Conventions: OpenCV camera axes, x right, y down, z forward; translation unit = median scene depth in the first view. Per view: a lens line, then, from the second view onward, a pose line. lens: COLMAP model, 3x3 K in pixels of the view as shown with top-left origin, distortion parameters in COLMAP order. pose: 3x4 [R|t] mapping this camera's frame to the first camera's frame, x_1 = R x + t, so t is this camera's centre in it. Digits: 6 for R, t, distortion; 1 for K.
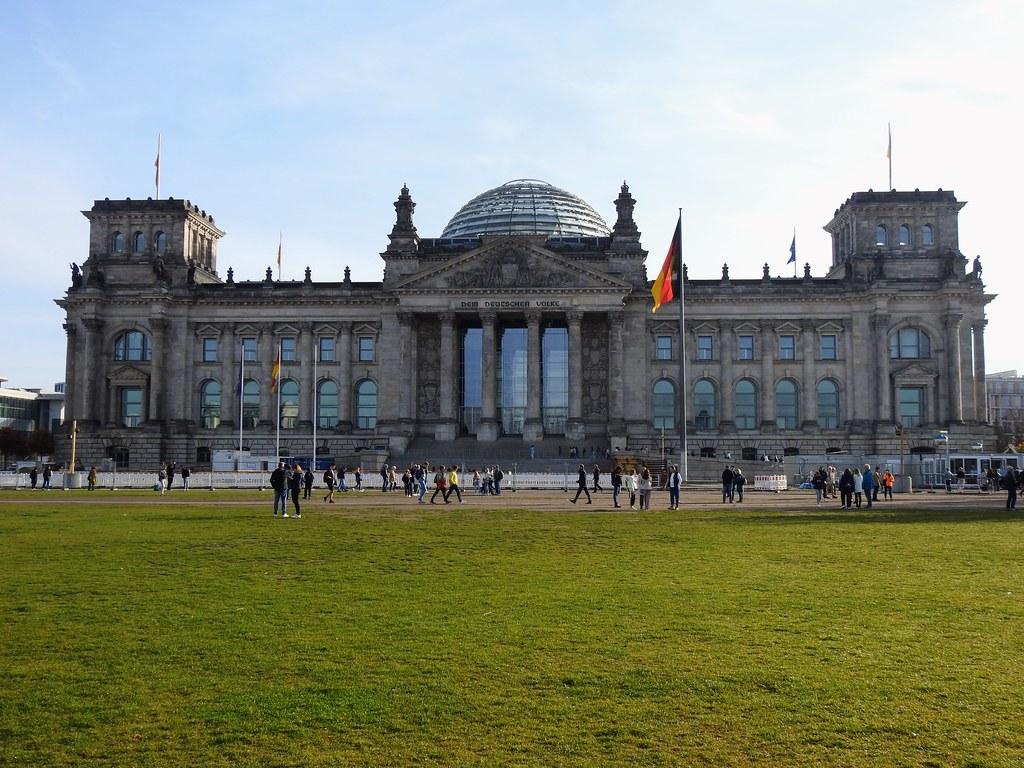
lens RADIAL K [[1244.3, 0, 514.9], [0, 1244.3, 286.4], [0, 0, 1]] dist [0.012073, 0.001047]
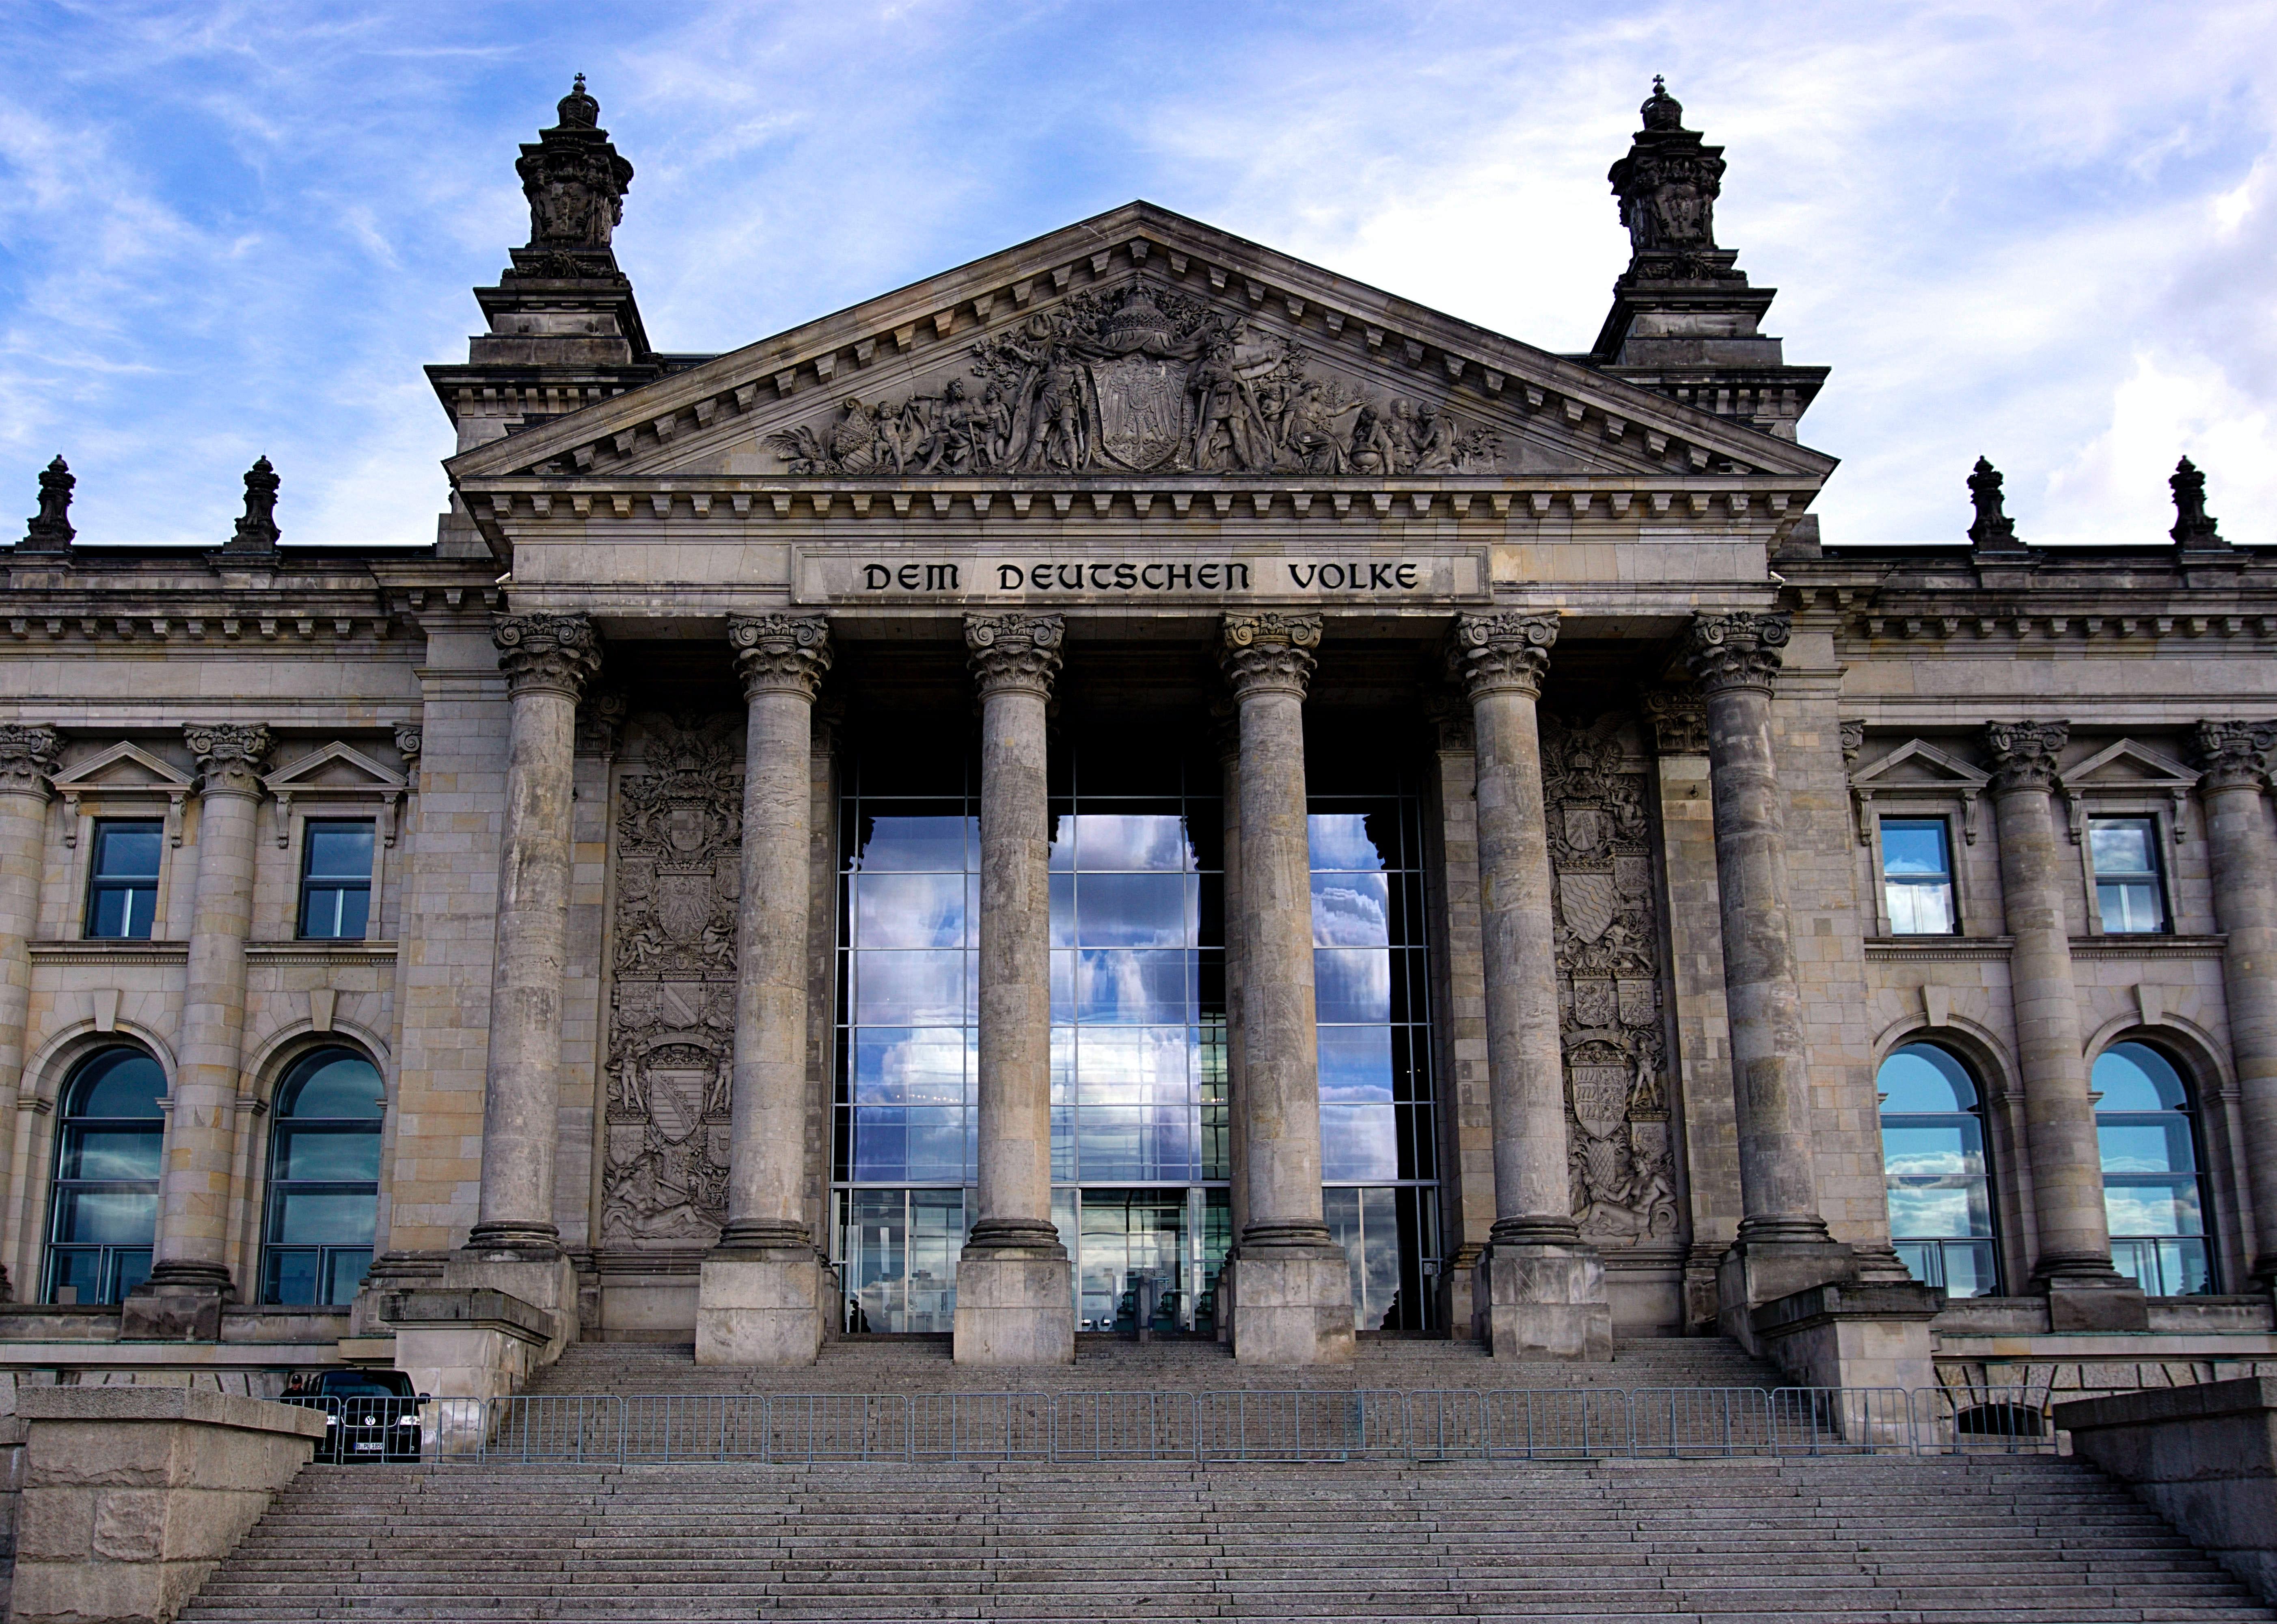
lens RADIAL K [[2548.9, 0, 1074.3], [0, 2548.9, 711.1], [0, 0, 1]] dist [-0.010570, -0.035058]
pose [[0.996807, 0.016926, 0.078039, -0.040191], [-0.004285, 0.987208, -0.159379, 0.088266], [-0.079738, 0.158536, 0.984128, 0.624385]]
